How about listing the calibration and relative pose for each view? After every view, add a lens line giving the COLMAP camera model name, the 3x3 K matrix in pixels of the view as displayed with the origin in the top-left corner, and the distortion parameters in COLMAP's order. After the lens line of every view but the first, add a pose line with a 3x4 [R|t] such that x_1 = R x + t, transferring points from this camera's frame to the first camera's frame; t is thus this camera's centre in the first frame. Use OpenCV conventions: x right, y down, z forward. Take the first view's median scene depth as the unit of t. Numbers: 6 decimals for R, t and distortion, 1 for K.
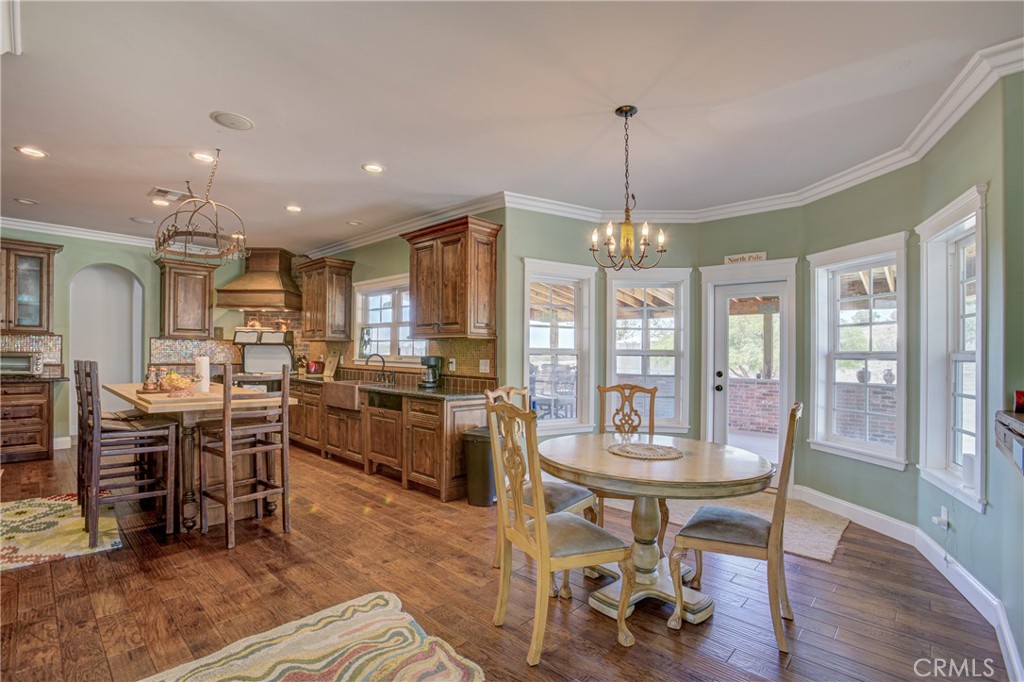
lens RADIAL K [[497.2, 0, 475.3], [0, 497.2, 357.7], [0, 0, 1]] dist [0.039369, 0.004889]
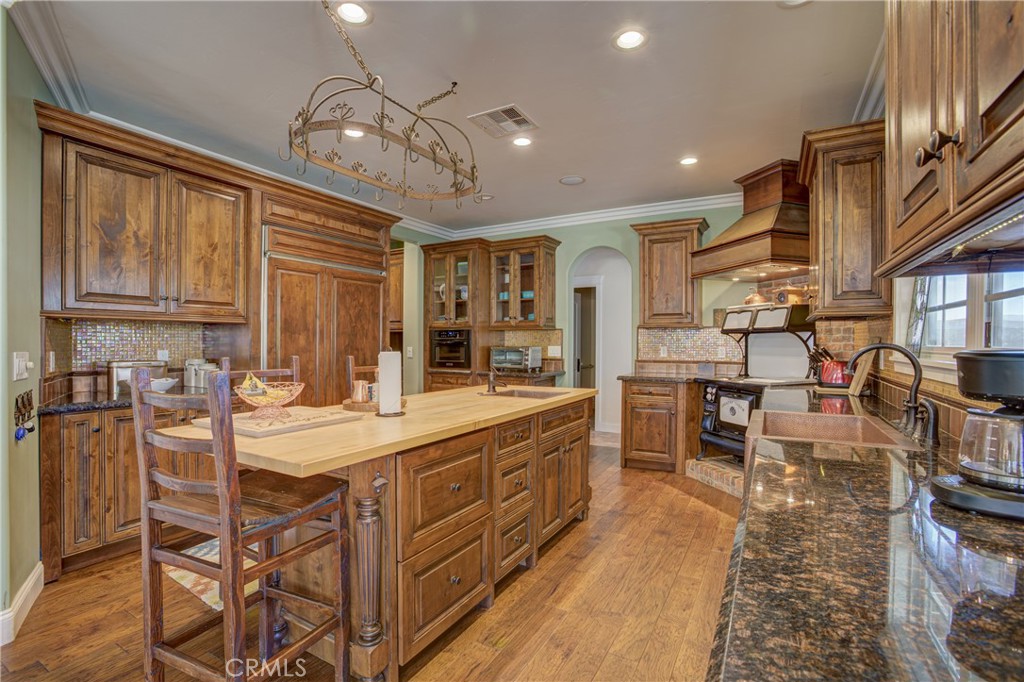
lens RADIAL K [[497.2, 0, 517.5], [0, 497.2, 343.9], [0, 0, 1]] dist [0.039369, 0.004889]
pose [[0.358558, -0.013676, -0.933407, 0.034638], [-0.004030, 0.999861, -0.016197, -0.000448], [0.933499, 0.009570, 0.358453, 0.566255]]
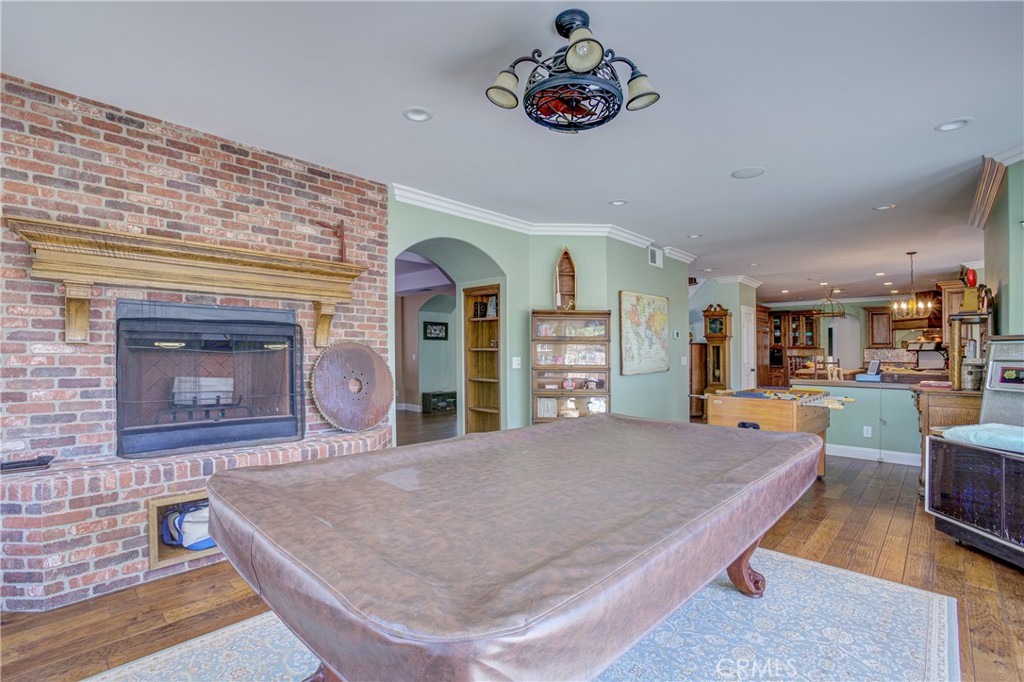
lens RADIAL K [[472.9, 0, 507.7], [0, 472.9, 342.4], [0, 0, 1]] dist [-0.023796, 0.005548]
pose [[0.096412, -0.035181, -0.994720, 1.051047], [-0.014500, 0.999219, -0.036745, 0.023900], [0.995236, 0.017966, 0.095827, -0.545614]]
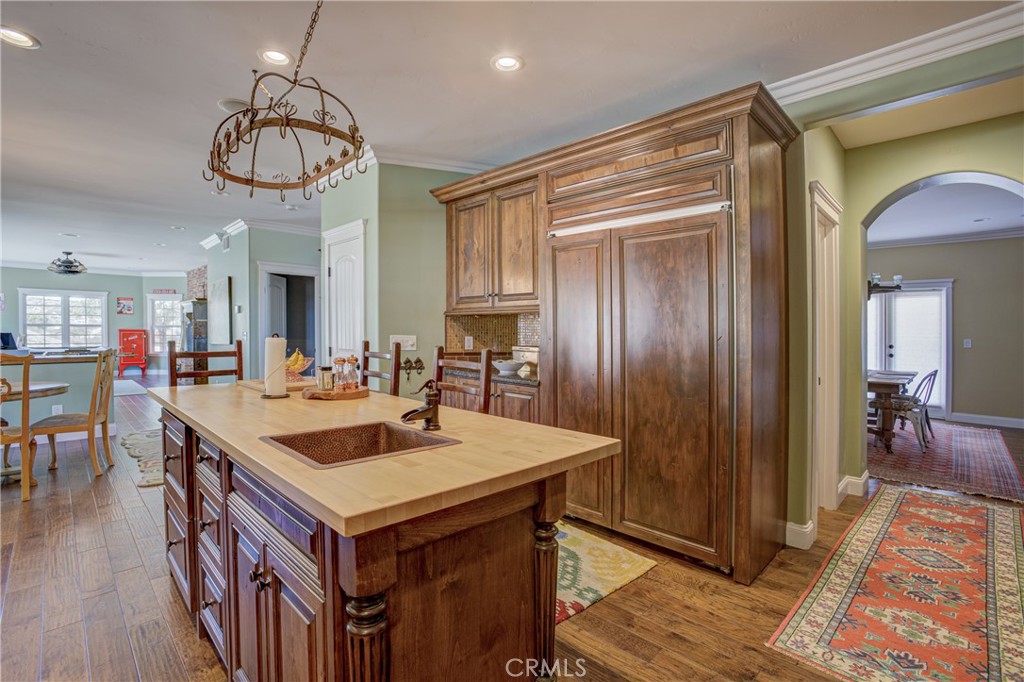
lens RADIAL K [[497.2, 0, 511.0], [0, 497.2, 335.7], [0, 0, 1]] dist [0.039369, 0.004889]
pose [[-0.997182, -0.009737, -0.074384, -0.481976], [-0.012028, 0.999465, 0.030414, -0.019090], [0.074048, 0.031223, -0.996766, 0.998842]]
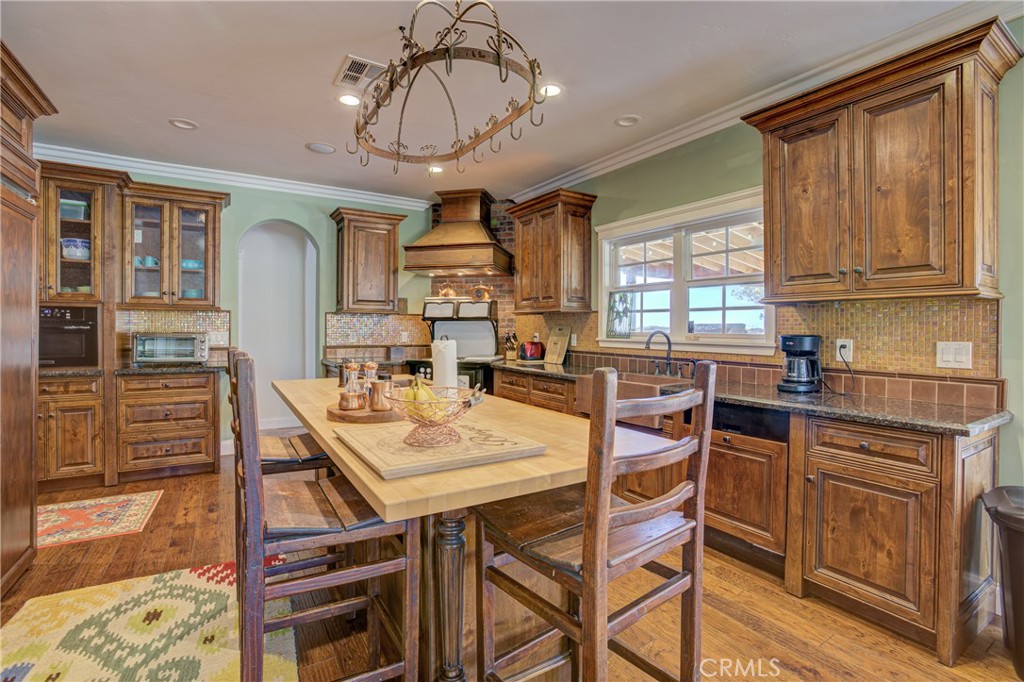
lens RADIAL K [[472.9, 0, 512.7], [0, 472.9, 335.1], [0, 0, 1]] dist [-0.023796, 0.005548]
pose [[0.985743, -0.007060, -0.168108, -0.251460], [0.007363, 0.999972, 0.001179, -0.004100], [0.168095, -0.002399, 0.985768, 0.352485]]
